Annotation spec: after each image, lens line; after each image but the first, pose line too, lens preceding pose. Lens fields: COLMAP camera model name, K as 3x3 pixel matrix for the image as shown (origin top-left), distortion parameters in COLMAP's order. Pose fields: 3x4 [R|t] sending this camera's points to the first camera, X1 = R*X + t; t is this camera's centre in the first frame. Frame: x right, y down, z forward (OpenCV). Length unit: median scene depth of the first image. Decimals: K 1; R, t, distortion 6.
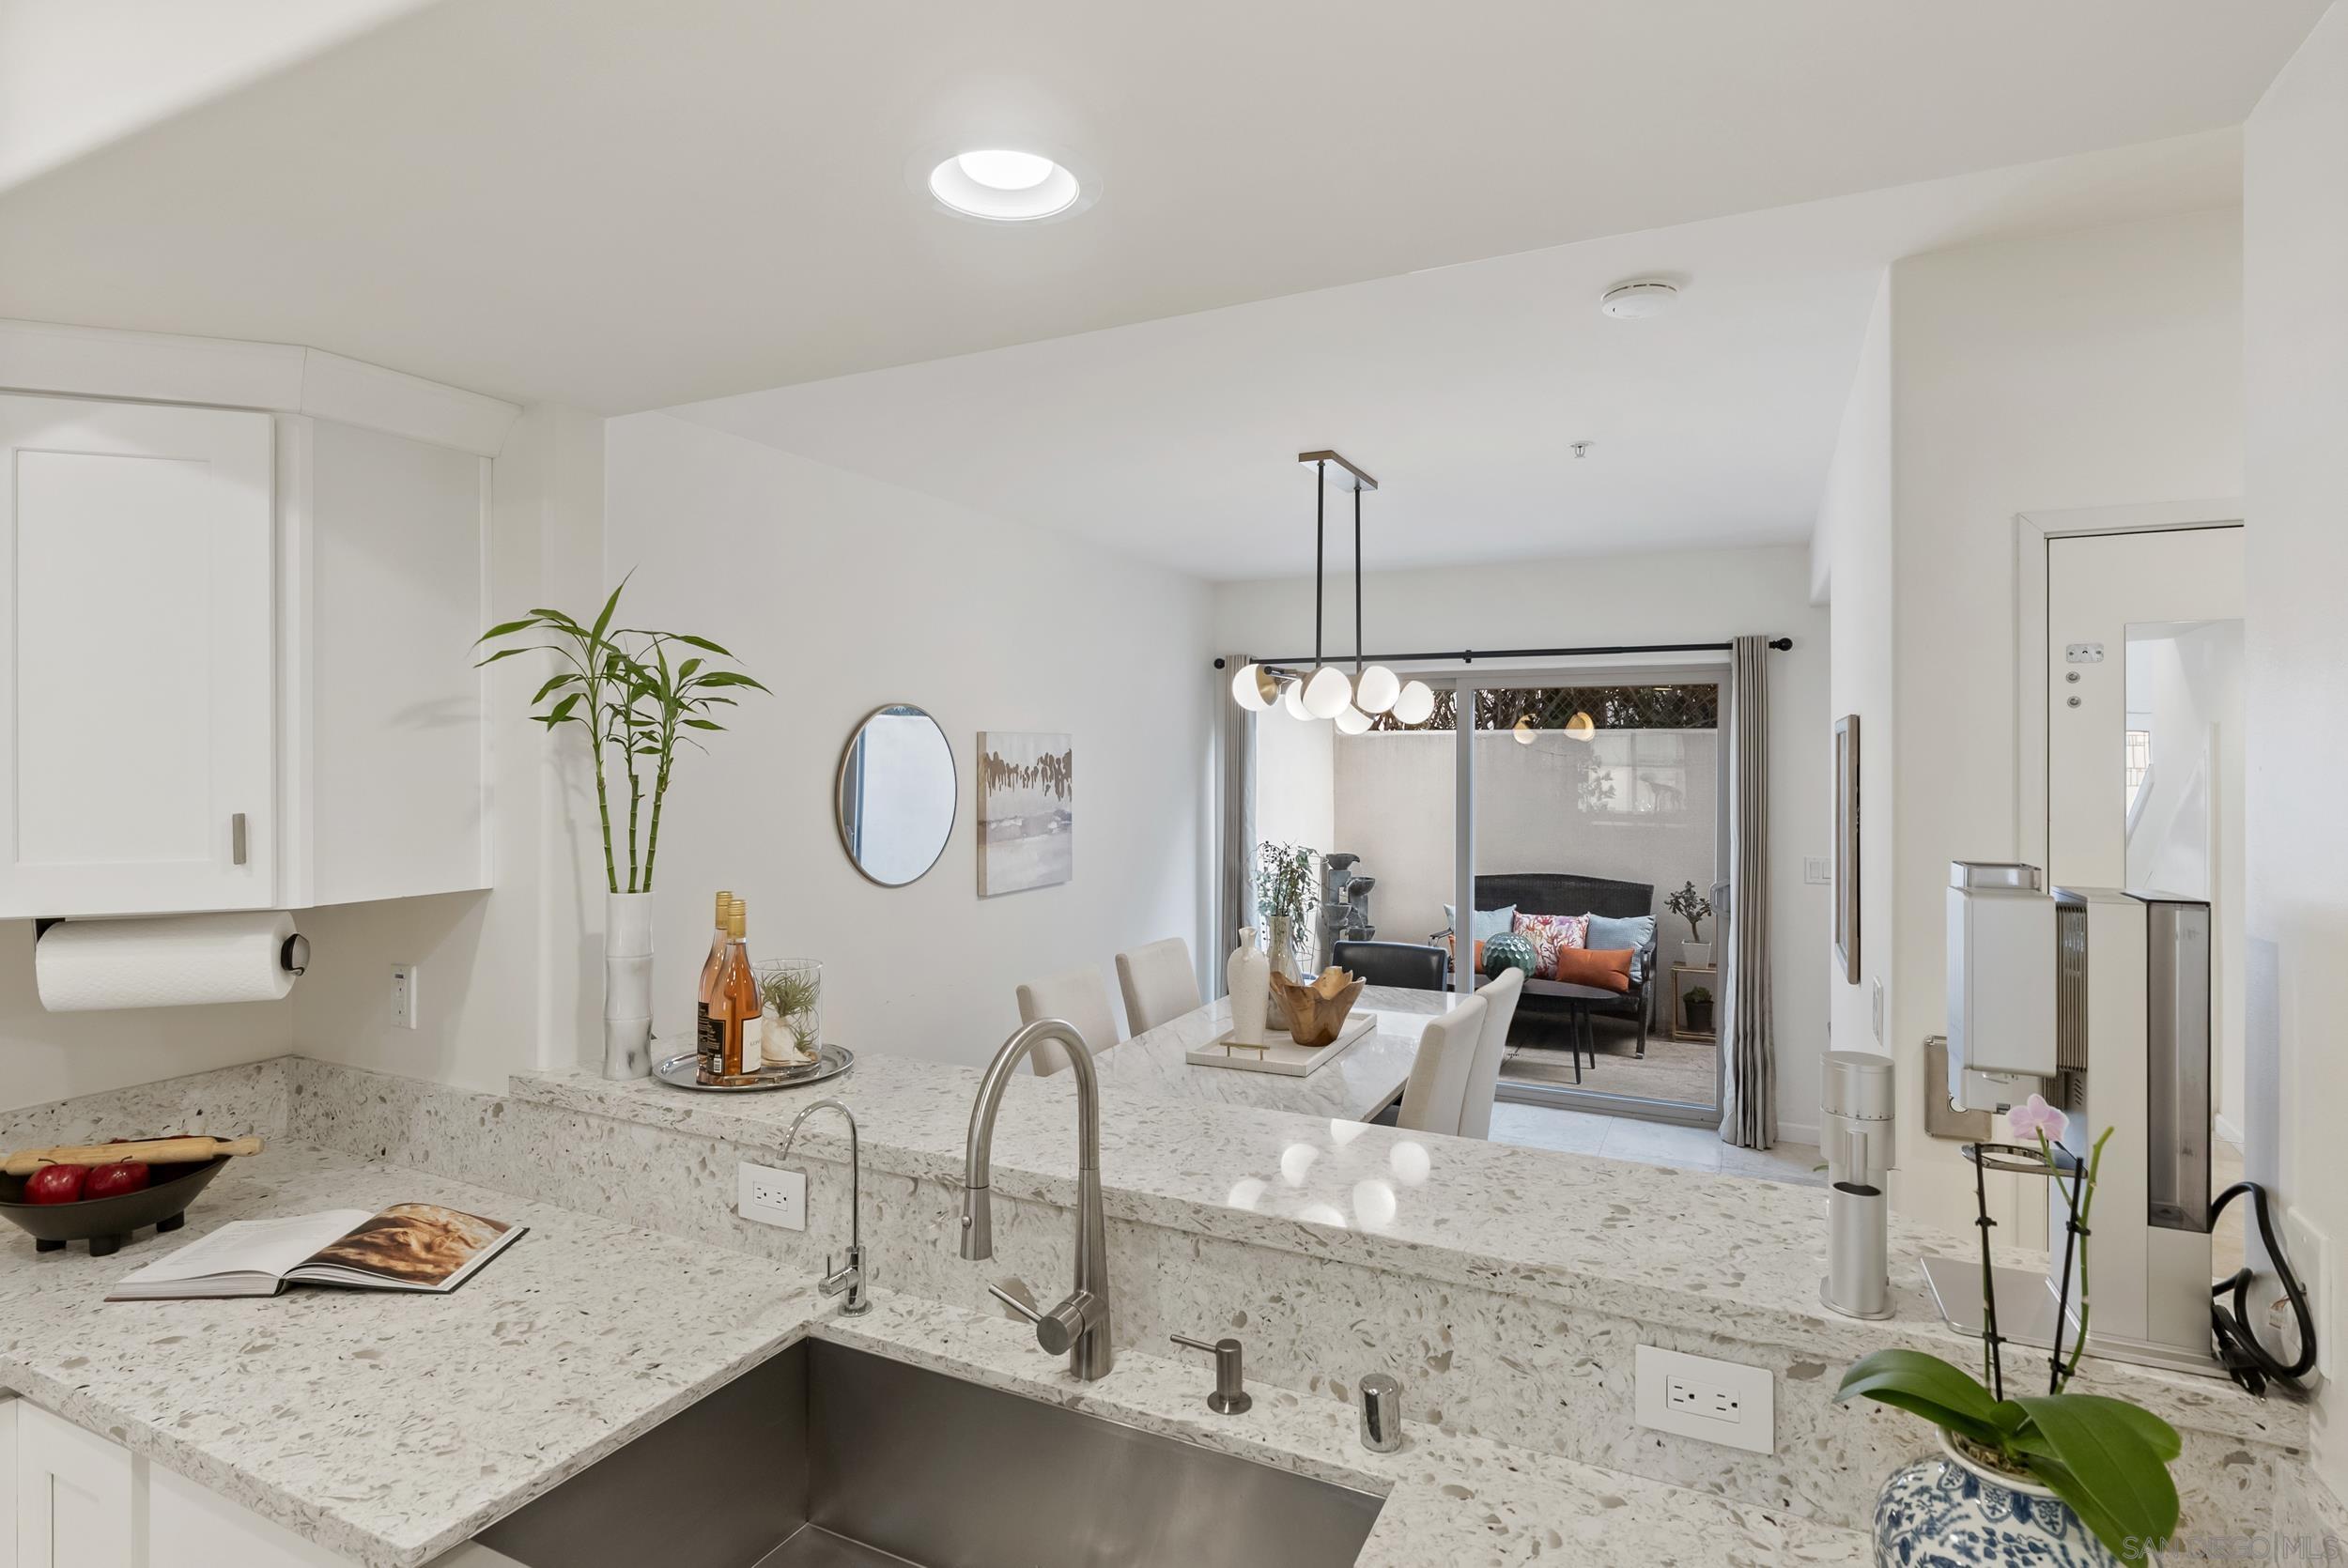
lens RADIAL K [[1193.6, 0, 1170.2], [0, 1193.6, 753.3], [0, 0, 1]] dist [-0.003434, 0.000041]
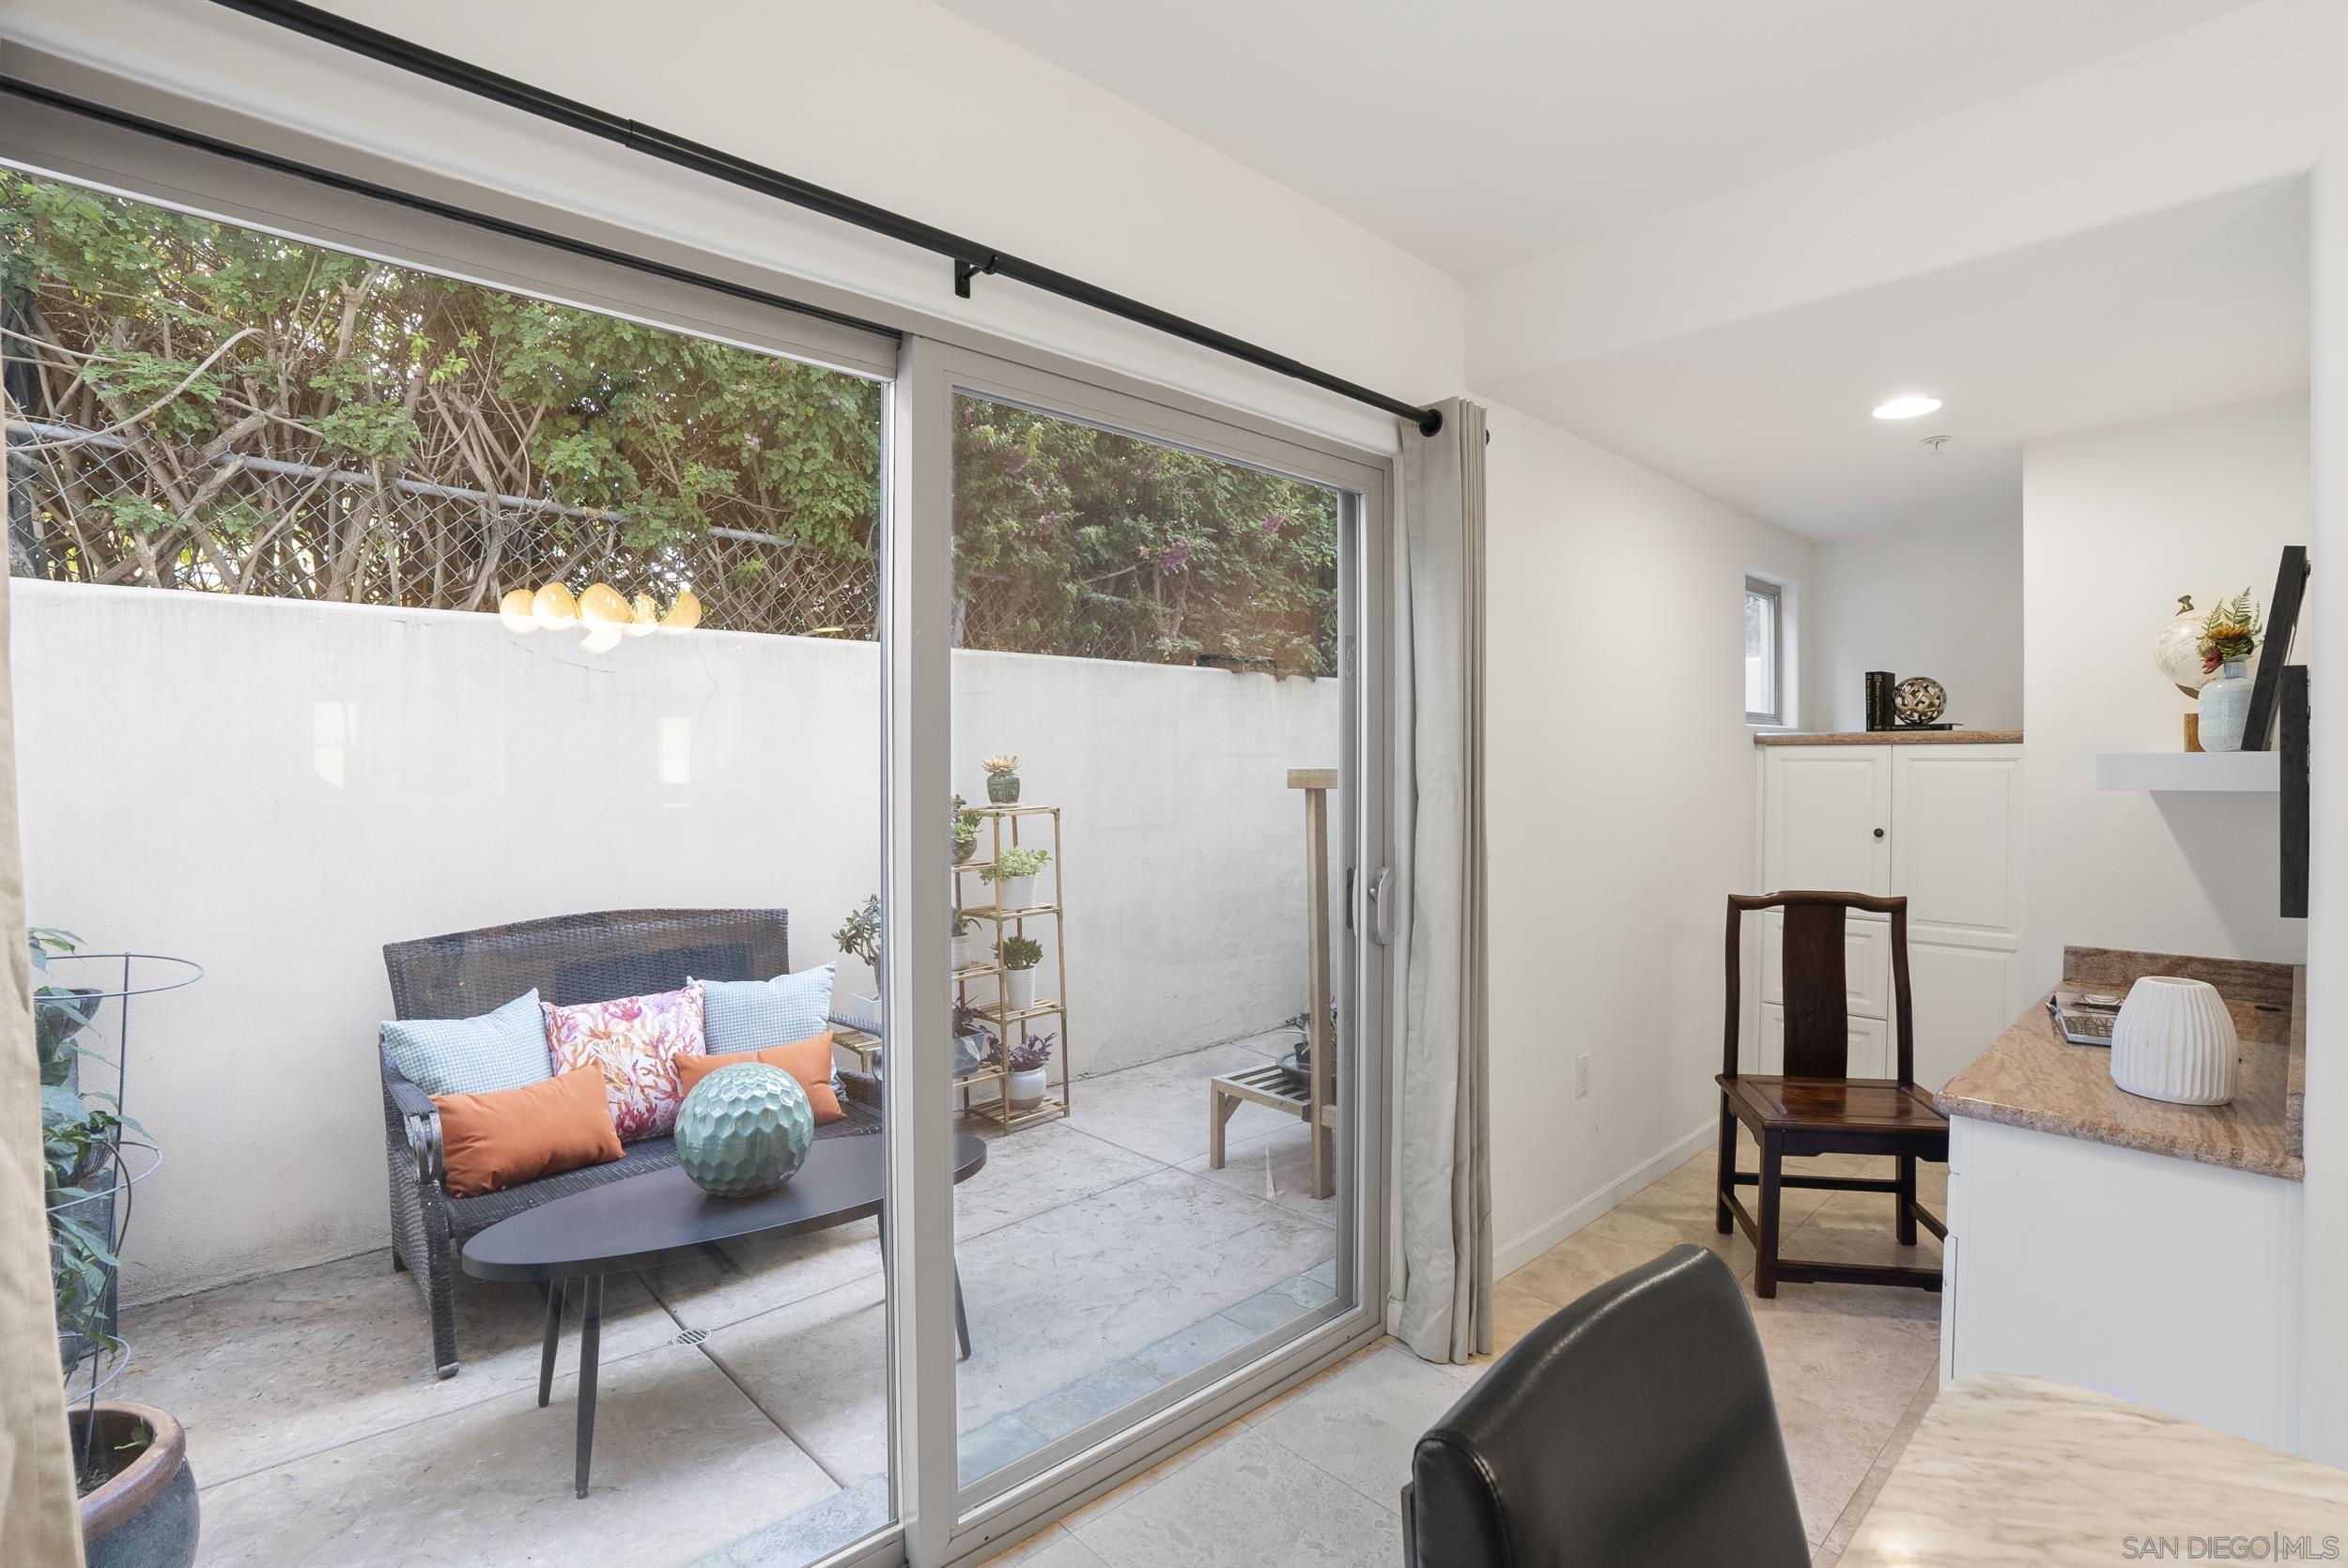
lens RADIAL K [[1108.9, 0, 1174.4], [0, 1108.9, 755.1], [0, 0, 1]] dist [-0.076950, 0.029904]
pose [[0.367740, -0.000260, 0.929929, -0.013214], [0.004431, 0.999989, -0.001473, 0.082473], [-0.929918, 0.004662, 0.367737, 1.305643]]
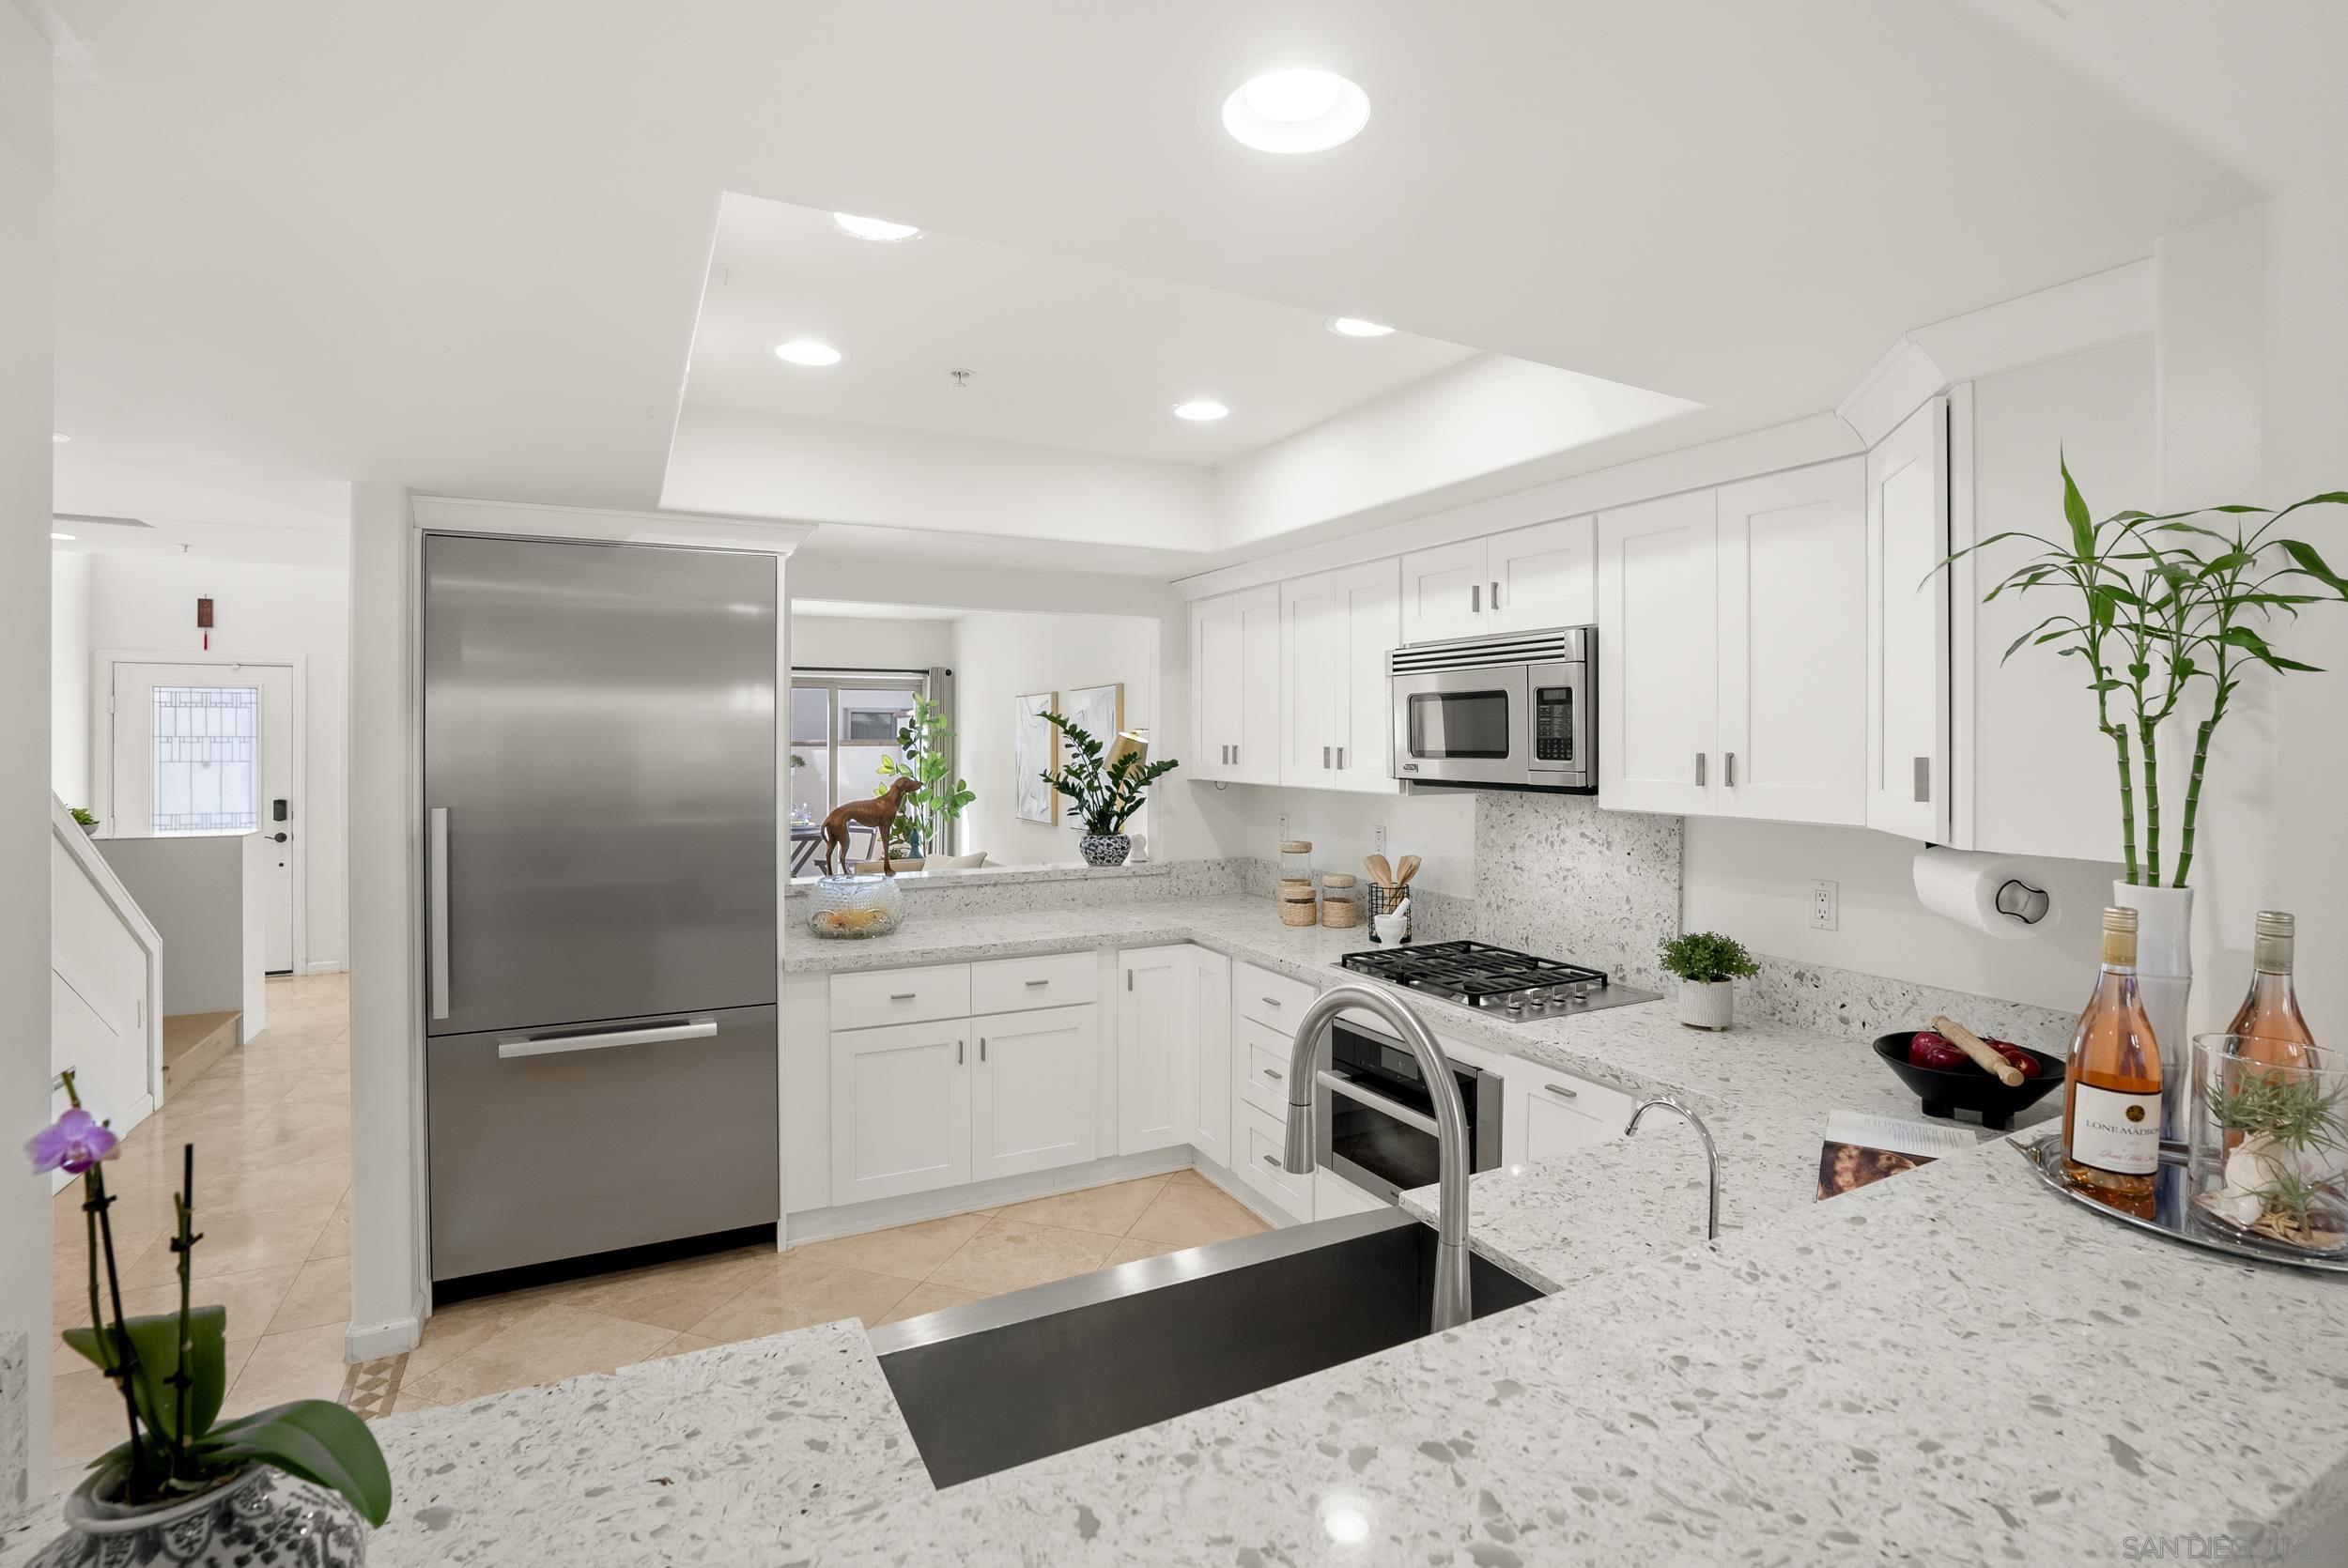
lens RADIAL K [[1108.9, 0, 1174.4], [0, 1108.9, 755.1], [0, 0, 1]] dist [-0.076950, 0.029904]
pose [[-0.594040, 0.009529, -0.804379, 0.221530], [-0.003168, 0.999894, 0.014185, 0.017160], [0.804429, 0.010975, -0.593947, 0.495221]]
